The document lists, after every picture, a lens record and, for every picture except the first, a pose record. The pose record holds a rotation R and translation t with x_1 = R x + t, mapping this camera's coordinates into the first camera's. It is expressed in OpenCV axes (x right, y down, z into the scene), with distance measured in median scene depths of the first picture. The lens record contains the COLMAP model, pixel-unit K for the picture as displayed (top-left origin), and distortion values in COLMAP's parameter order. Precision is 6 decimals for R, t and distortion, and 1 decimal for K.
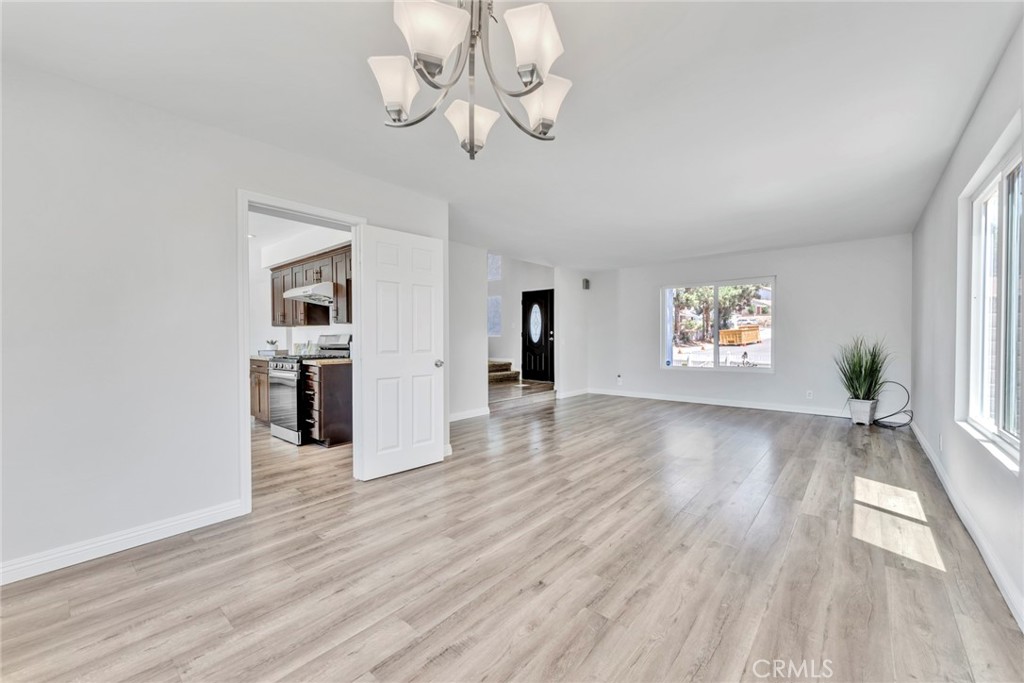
lens RADIAL K [[408.9, 0, 509.7], [0, 408.9, 341.7], [0, 0, 1]] dist [0.002732, -0.000027]
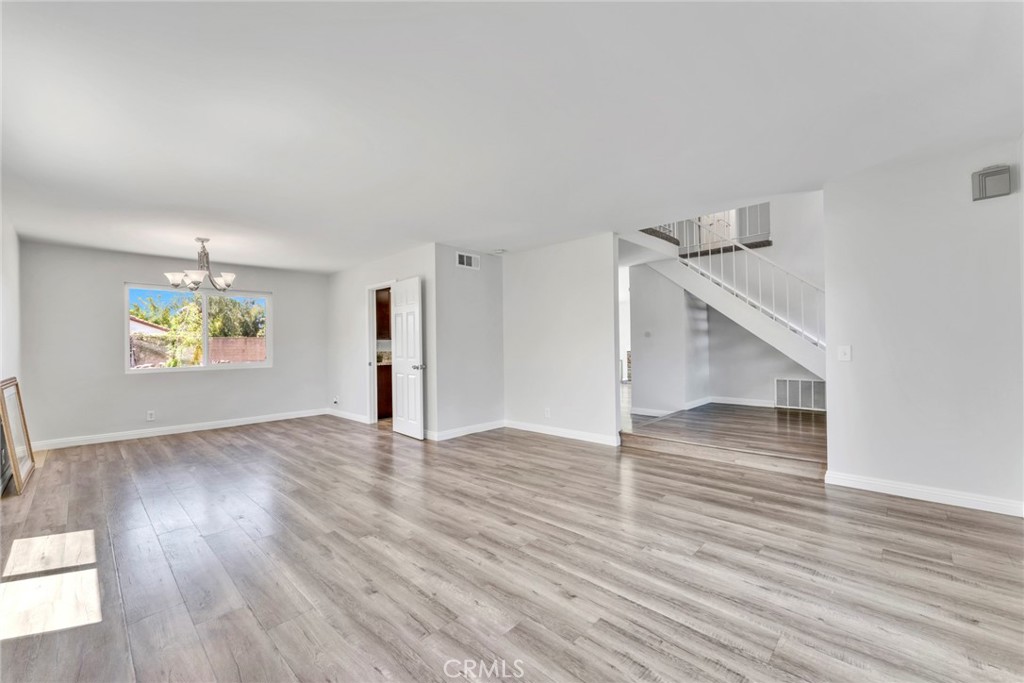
lens RADIAL K [[419.1, 0, 512.0], [0, 419.1, 341.5], [0, 0, 1]] dist [-0.001875, -0.000290]
pose [[-0.058967, 0.002175, -0.998258, 1.543294], [0.003837, 0.999991, 0.001952, -0.039948], [0.998253, -0.003715, -0.058975, 1.787743]]
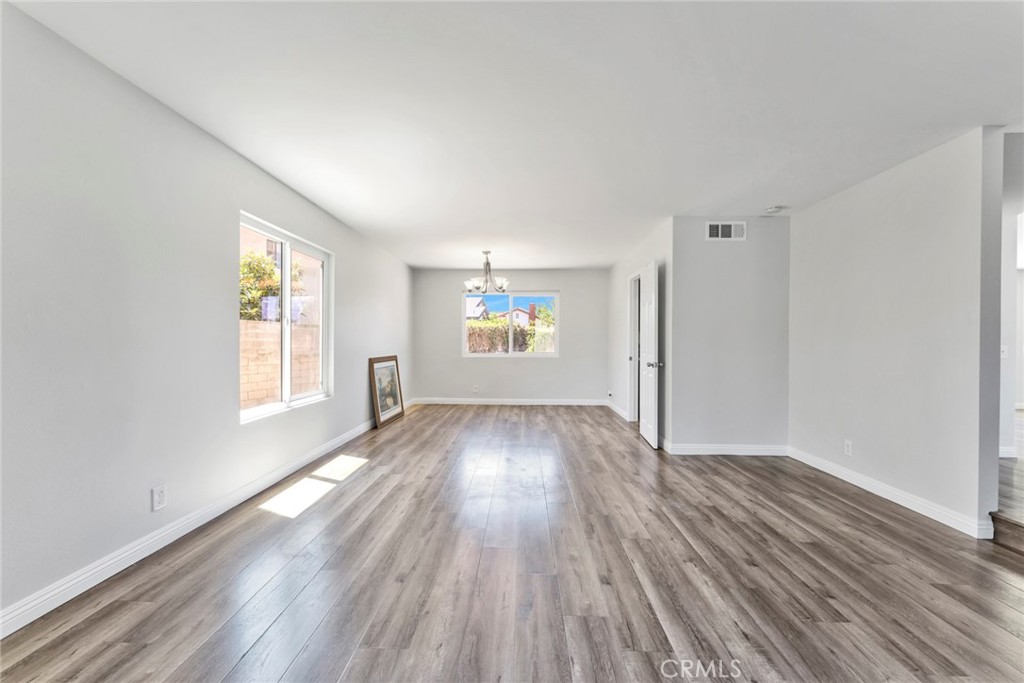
lens RADIAL K [[419.1, 0, 512.0], [0, 419.1, 341.5], [0, 0, 1]] dist [-0.001875, -0.000290]
pose [[-0.788572, 0.009965, -0.614862, 1.148108], [-0.001797, 0.999827, 0.018509, -0.041845], [0.614940, 0.015700, -0.788418, 2.184650]]
